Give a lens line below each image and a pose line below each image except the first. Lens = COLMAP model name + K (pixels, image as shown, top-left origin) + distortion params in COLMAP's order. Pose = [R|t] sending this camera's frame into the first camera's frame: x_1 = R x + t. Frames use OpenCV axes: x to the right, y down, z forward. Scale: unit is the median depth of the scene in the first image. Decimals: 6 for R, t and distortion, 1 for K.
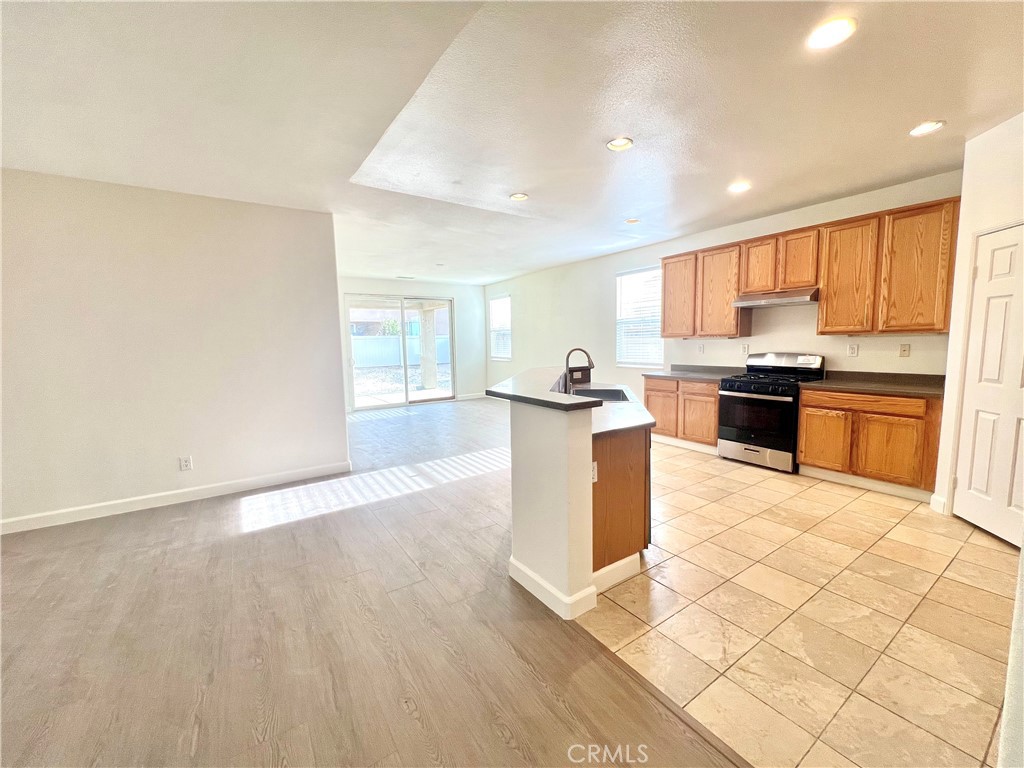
lens RADIAL K [[409.0, 0, 510.2], [0, 409.0, 383.0], [0, 0, 1]] dist [-0.001674, 0.000384]
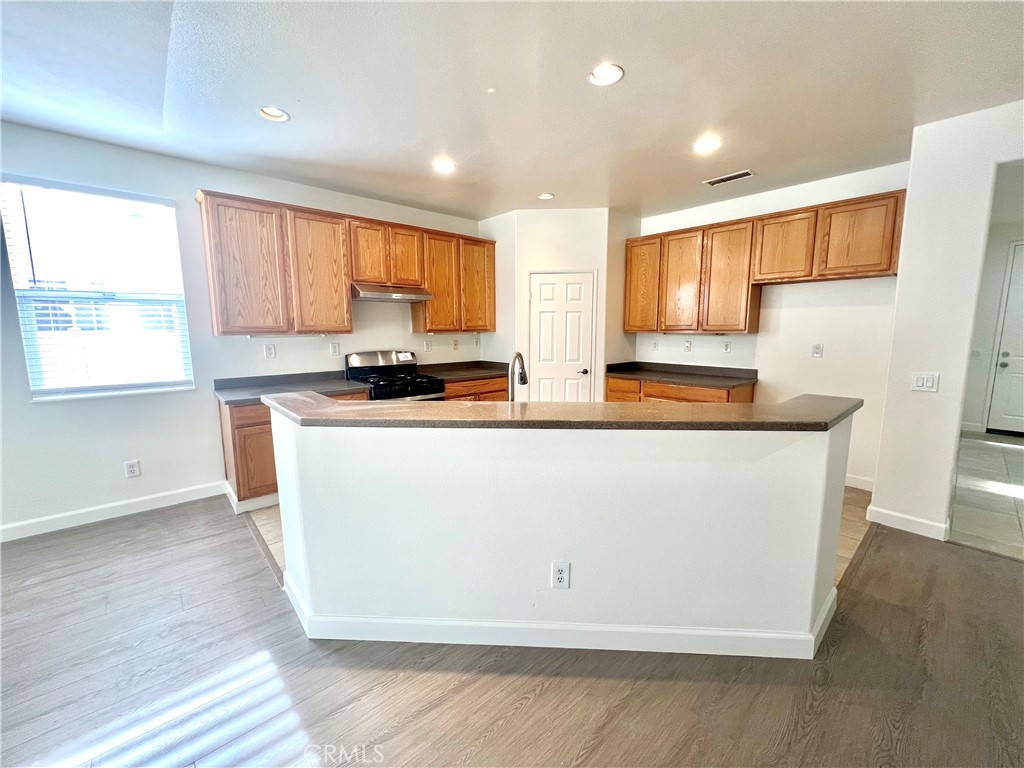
lens RADIAL K [[409.0, 0, 510.2], [0, 409.0, 383.0], [0, 0, 1]] dist [-0.001674, 0.000384]
pose [[-0.141734, -0.103339, 0.984496, -0.362990], [0.113921, 0.986226, 0.119921, -0.094484], [-0.983328, 0.129151, -0.128009, 0.976397]]
